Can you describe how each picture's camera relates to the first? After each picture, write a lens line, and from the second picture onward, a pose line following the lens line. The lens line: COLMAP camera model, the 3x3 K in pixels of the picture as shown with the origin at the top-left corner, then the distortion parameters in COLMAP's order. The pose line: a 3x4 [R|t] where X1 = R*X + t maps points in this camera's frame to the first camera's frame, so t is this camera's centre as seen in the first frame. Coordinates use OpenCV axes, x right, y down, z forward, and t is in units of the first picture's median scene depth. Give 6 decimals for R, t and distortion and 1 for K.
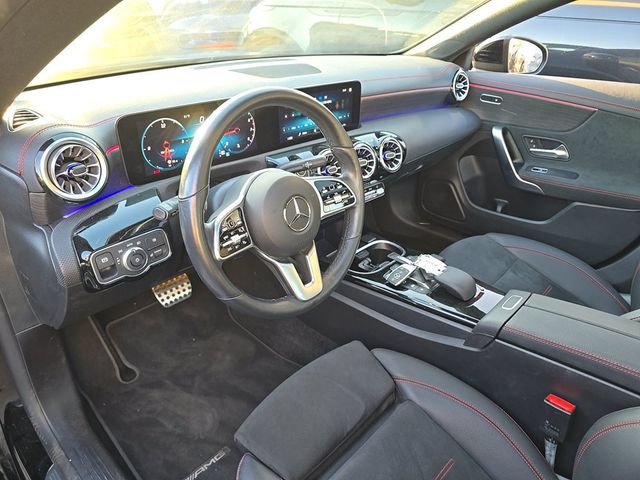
lens RADIAL K [[436.4, 0, 317.5], [0, 436.4, 243.8], [0, 0, 1]] dist [0.013548, -0.014567]
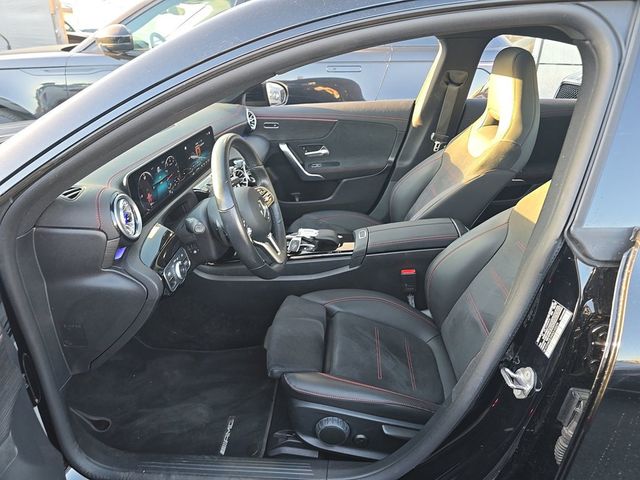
lens RADIAL K [[436.4, 0, 320.5], [0, 436.4, 239.4], [0, 0, 1]] dist [0.013548, -0.014567]
pose [[0.766426, -0.303999, 0.565841, -0.468738], [0.348754, 0.936706, 0.030862, 0.031523], [-0.539408, 0.173686, 0.823937, -0.220509]]
